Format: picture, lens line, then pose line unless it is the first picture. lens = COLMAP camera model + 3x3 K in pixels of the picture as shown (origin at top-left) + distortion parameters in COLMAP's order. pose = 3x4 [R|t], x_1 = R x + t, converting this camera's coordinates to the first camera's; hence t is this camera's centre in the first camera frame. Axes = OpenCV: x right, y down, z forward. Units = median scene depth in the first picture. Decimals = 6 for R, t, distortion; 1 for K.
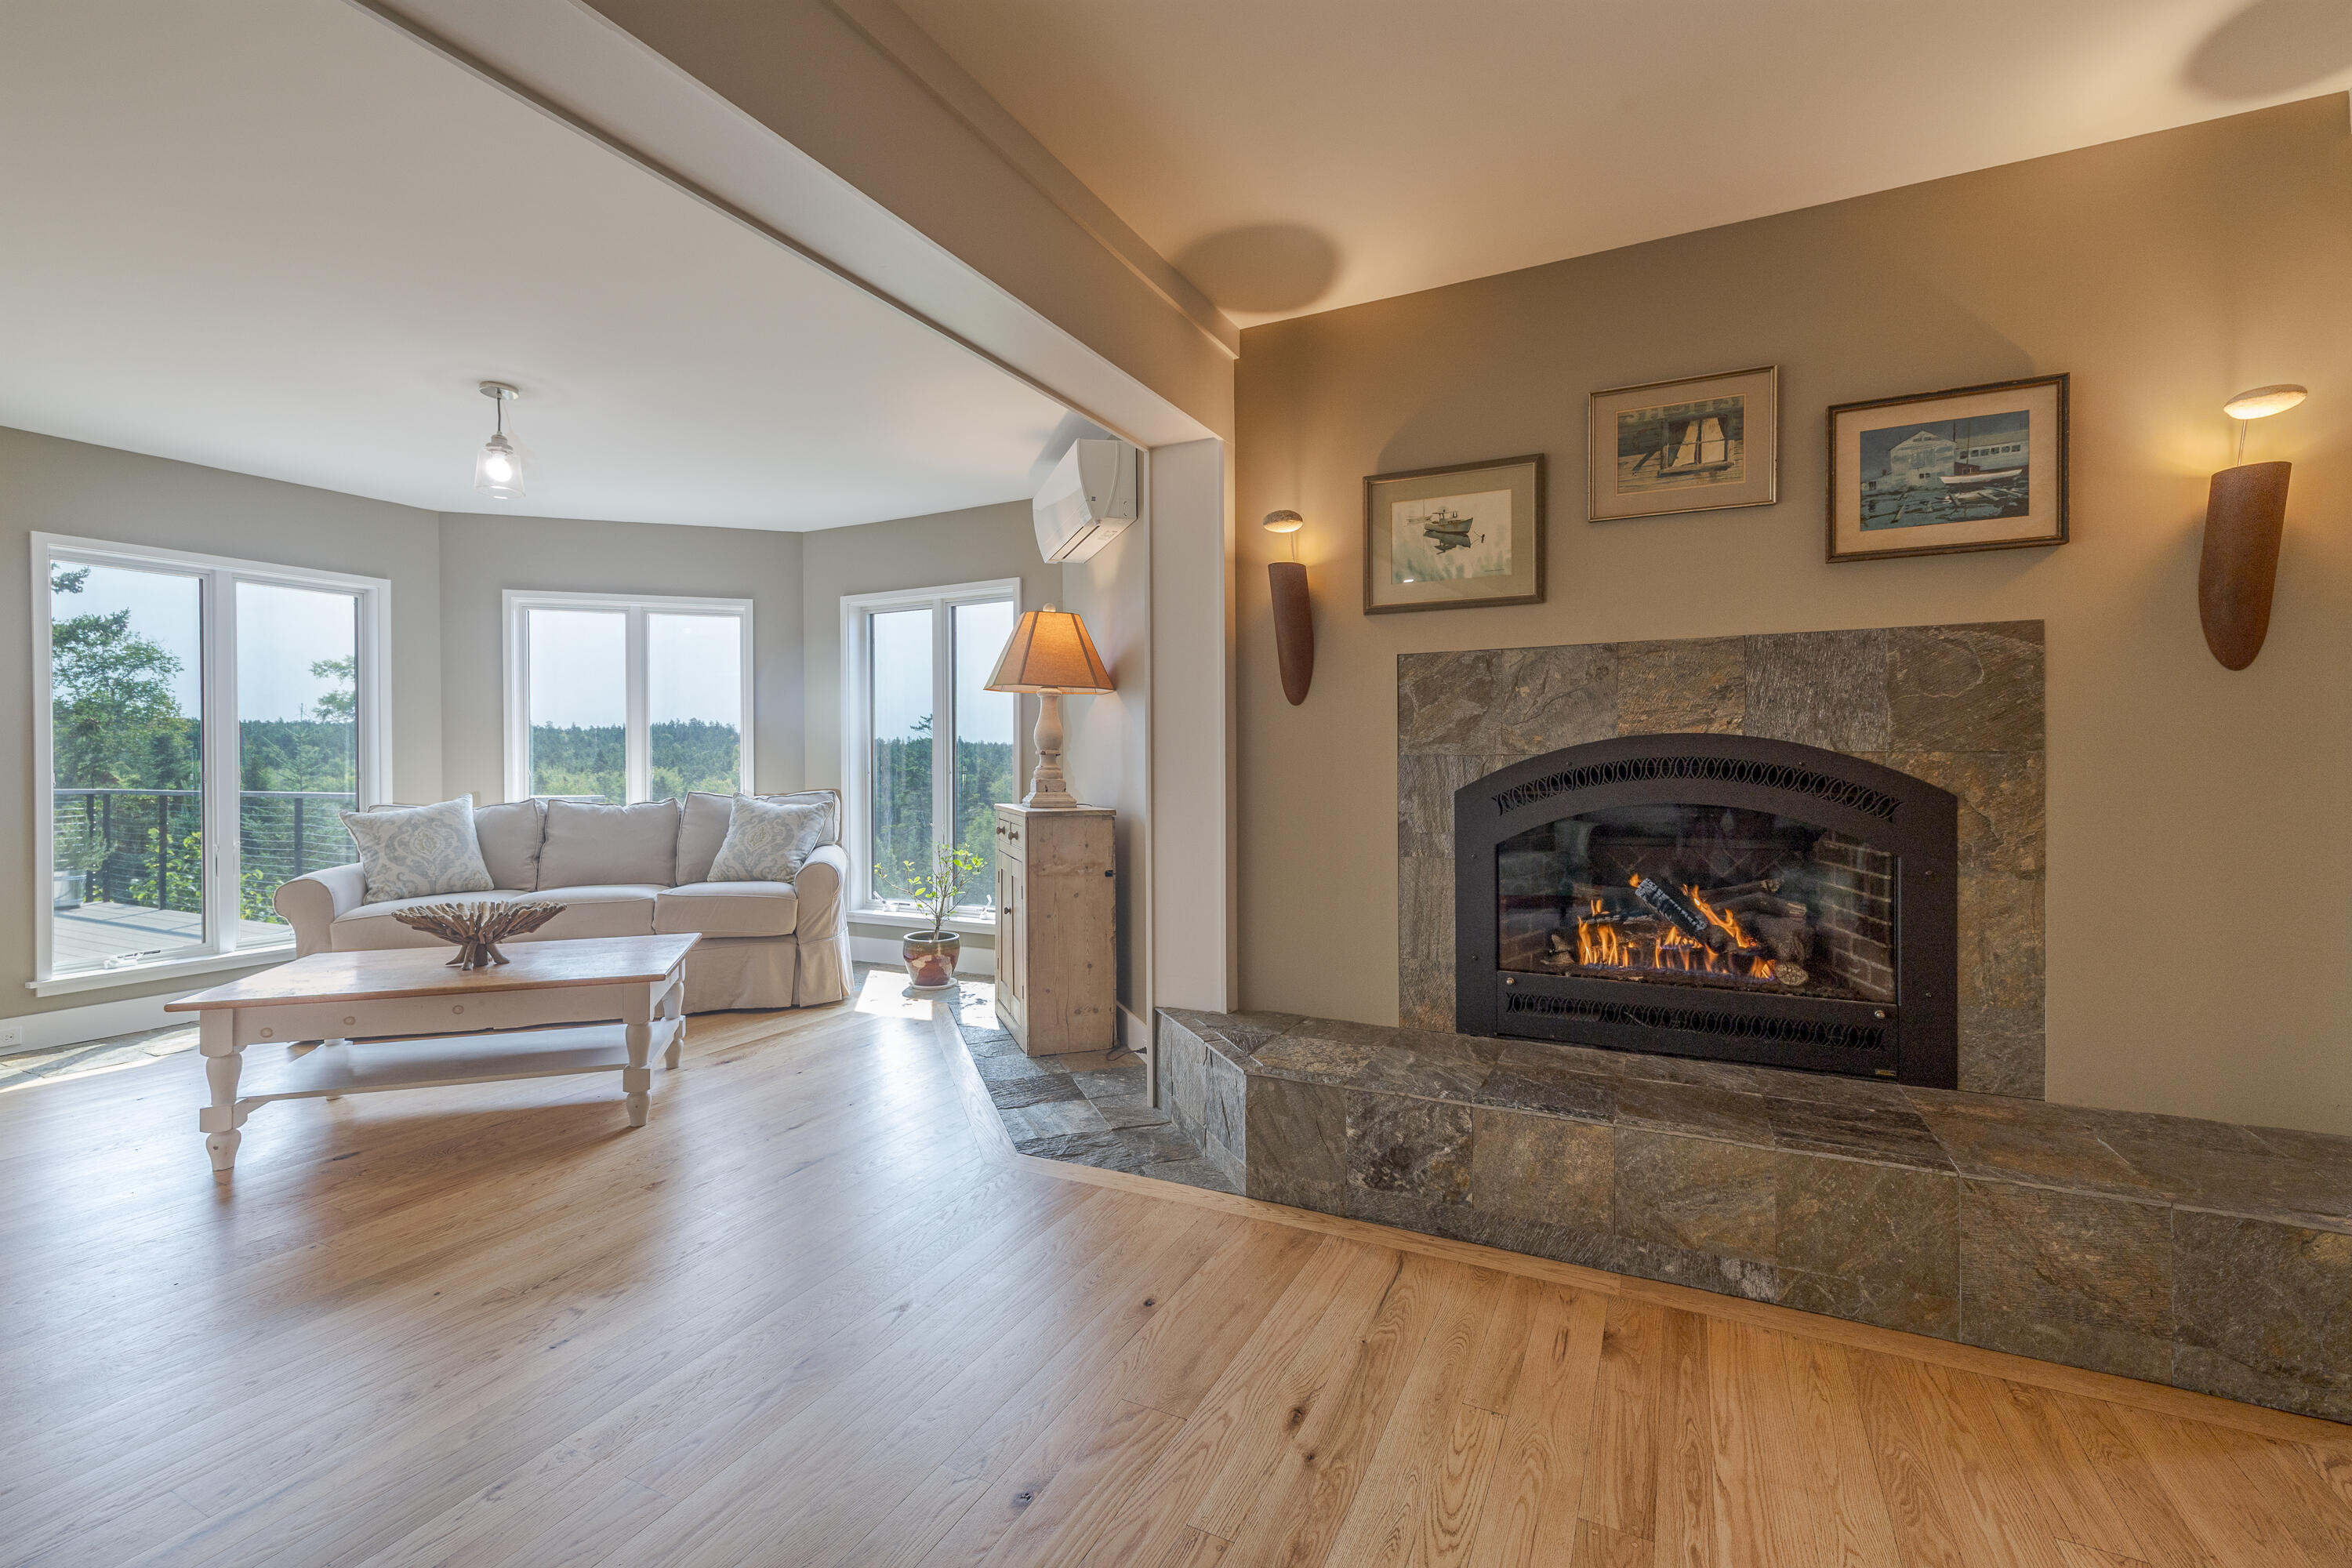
lens RADIAL K [[1012.0, 0, 1172.6], [0, 1012.0, 764.0], [0, 0, 1]] dist [0.007039, -0.000542]
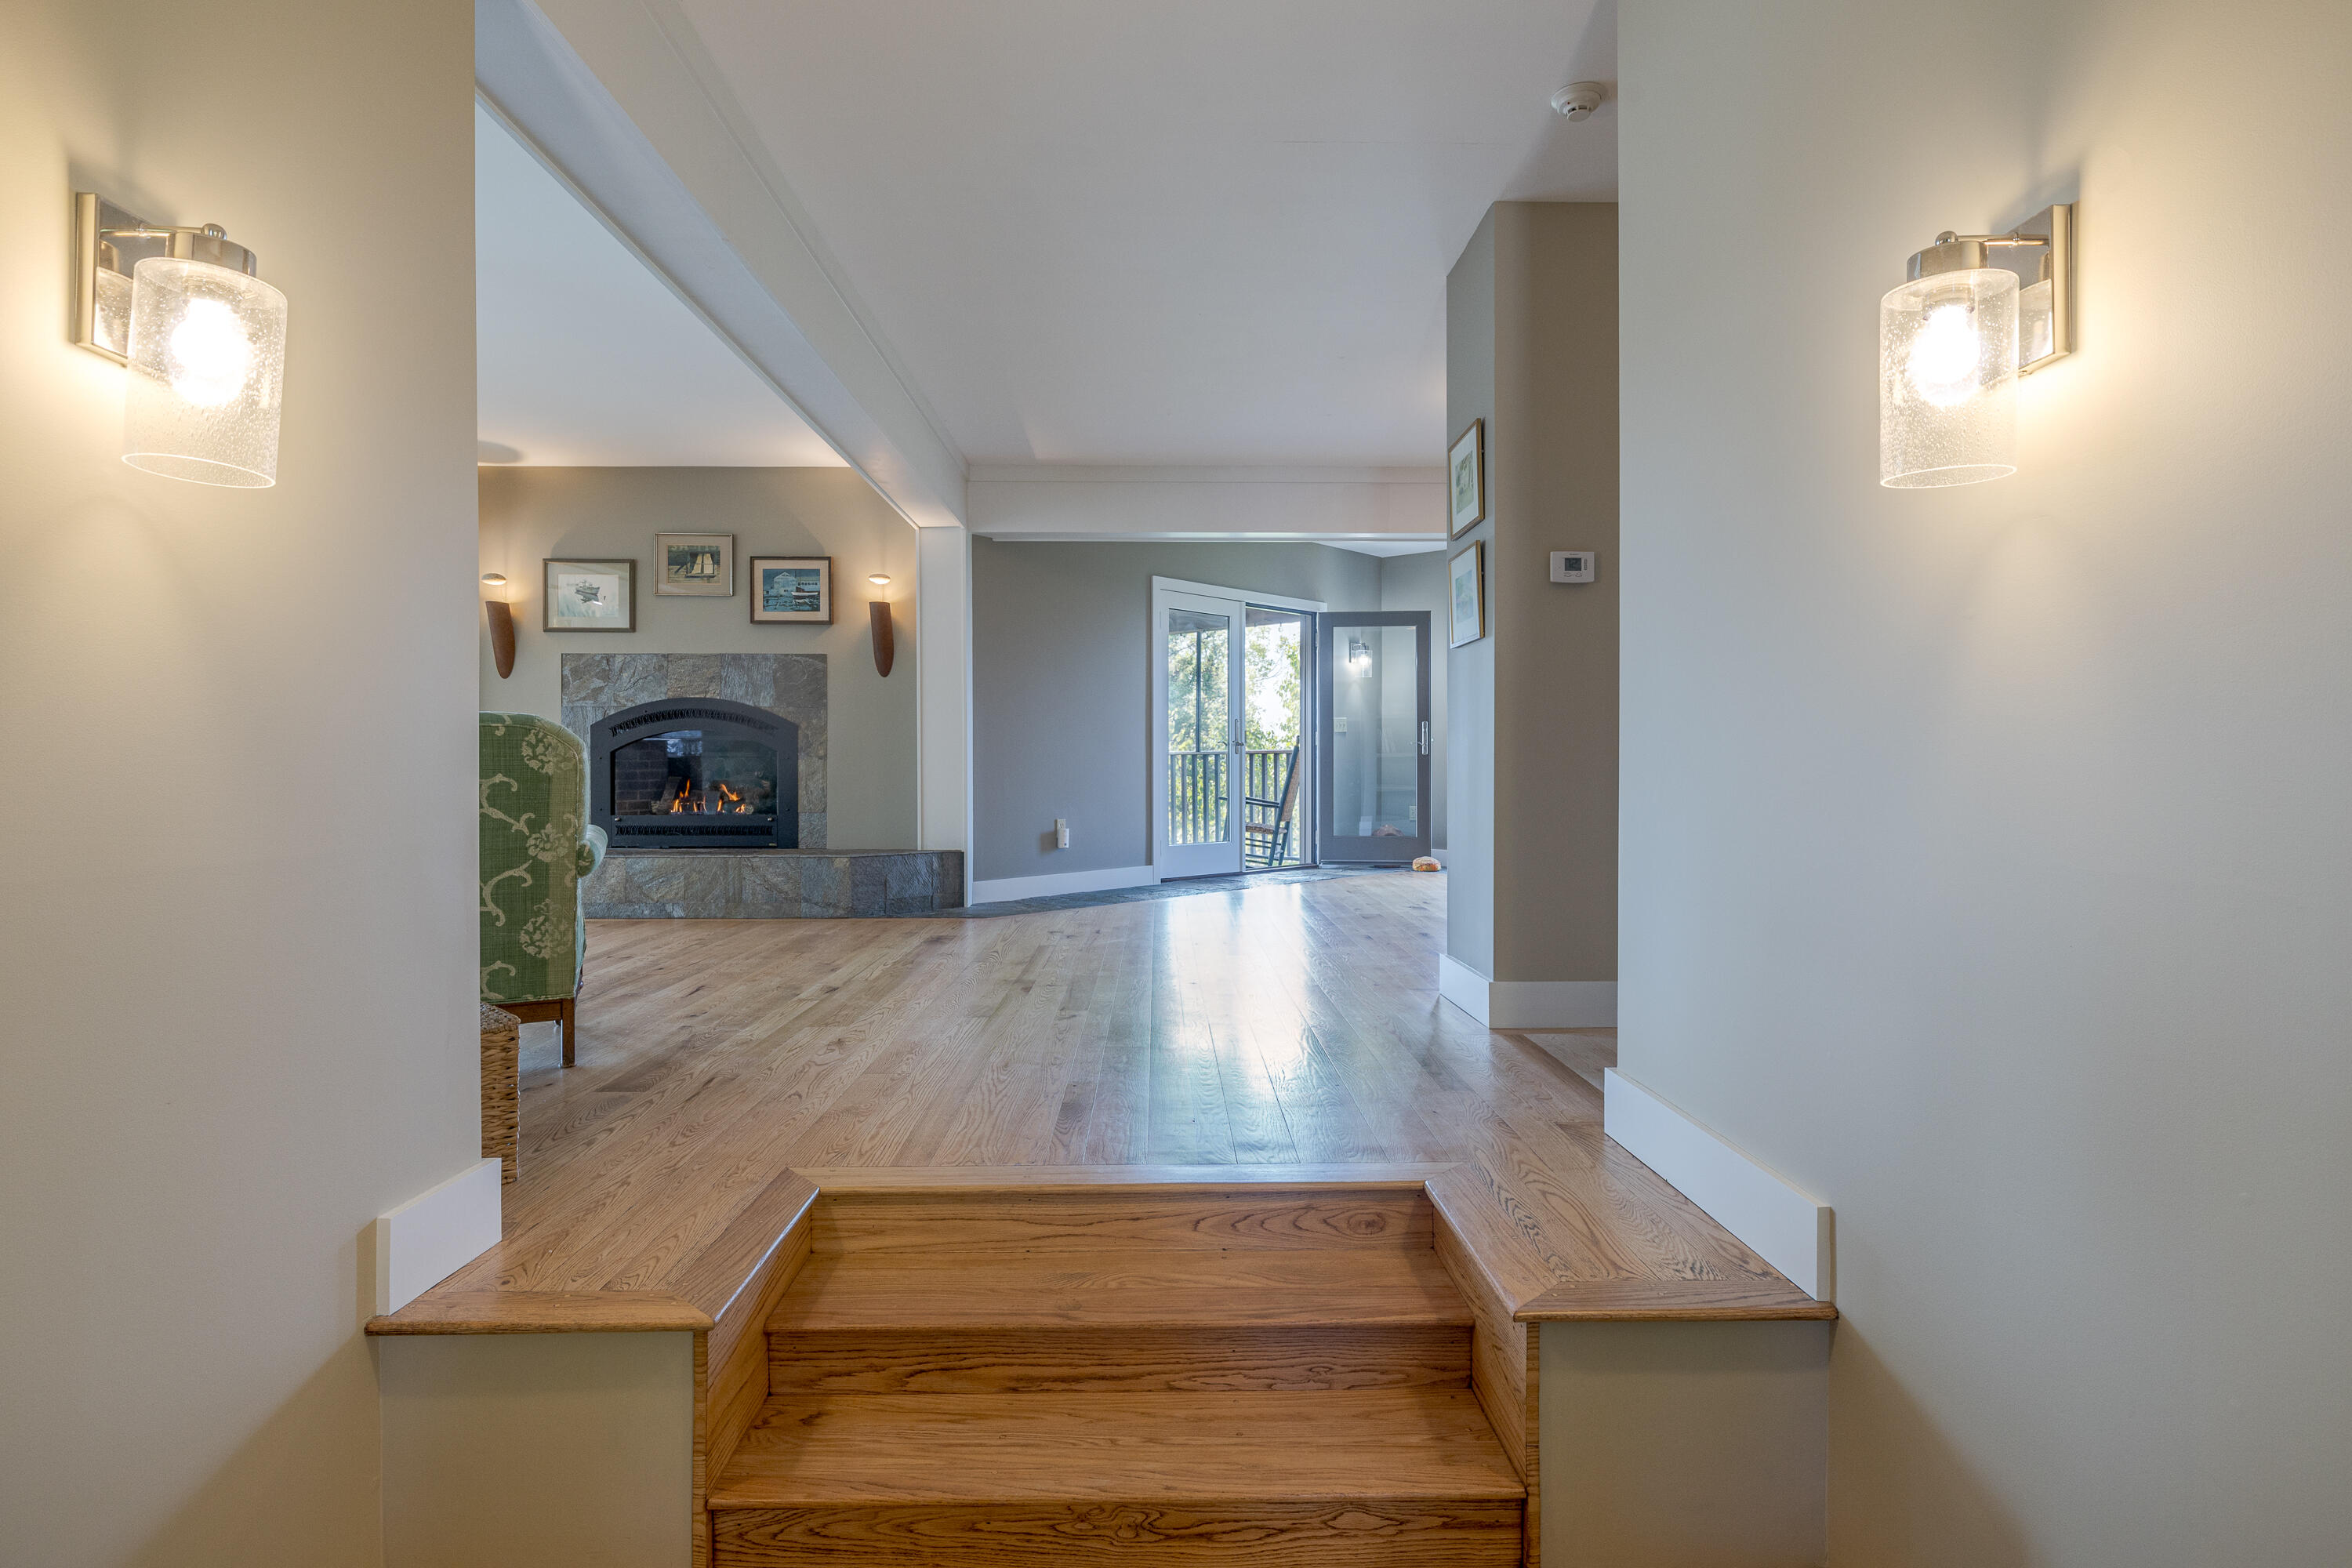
lens RADIAL K [[1221.5, 0, 1180.6], [0, 1221.5, 769.5], [0, 0, 1]] dist [0.004590, -0.000199]
pose [[0.886603, 0.004547, 0.462509, 0.213946], [-0.003009, 0.999987, -0.004063, 0.129322], [-0.462522, 0.002210, 0.886605, -1.765517]]
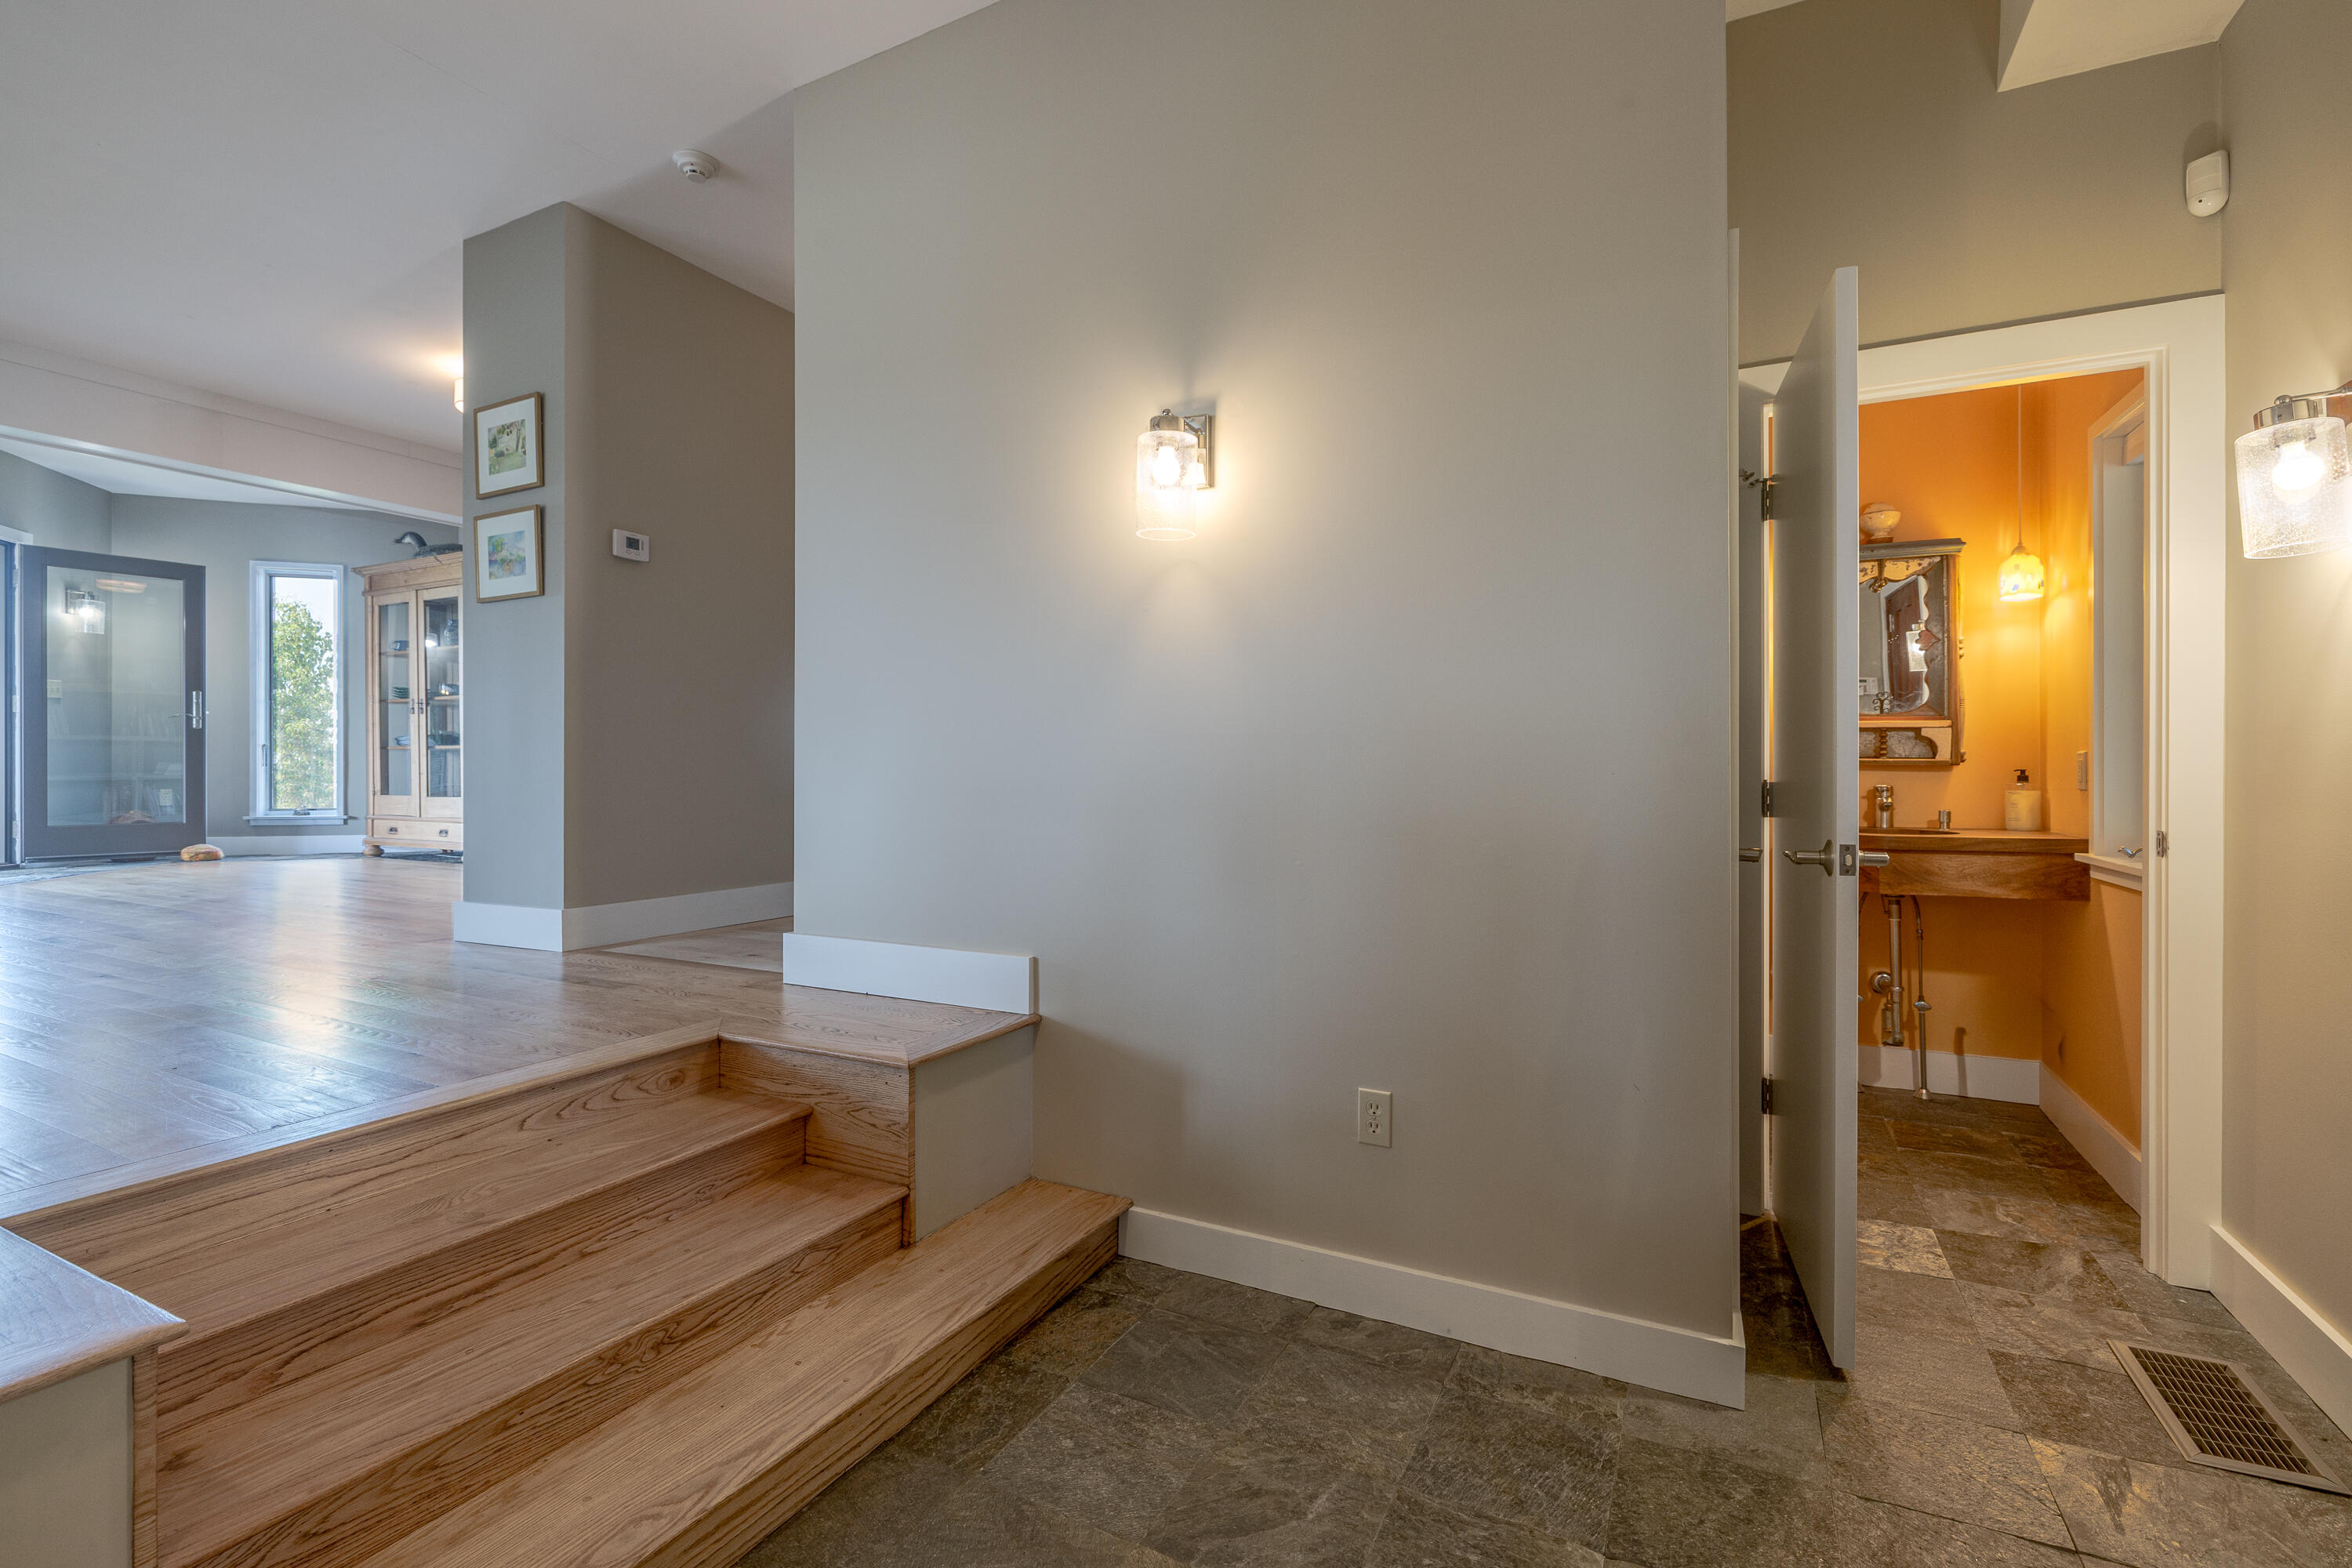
lens RADIAL K [[1049.1, 0, 1163.6], [0, 1049.1, 774.2], [0, 0, 1]] dist [-0.008042, 0.001049]
pose [[0.022426, 0.003855, 0.999741, -0.113061], [0.002856, 0.999988, -0.003920, 0.201158], [-0.999744, 0.002943, 0.022414, -1.480730]]
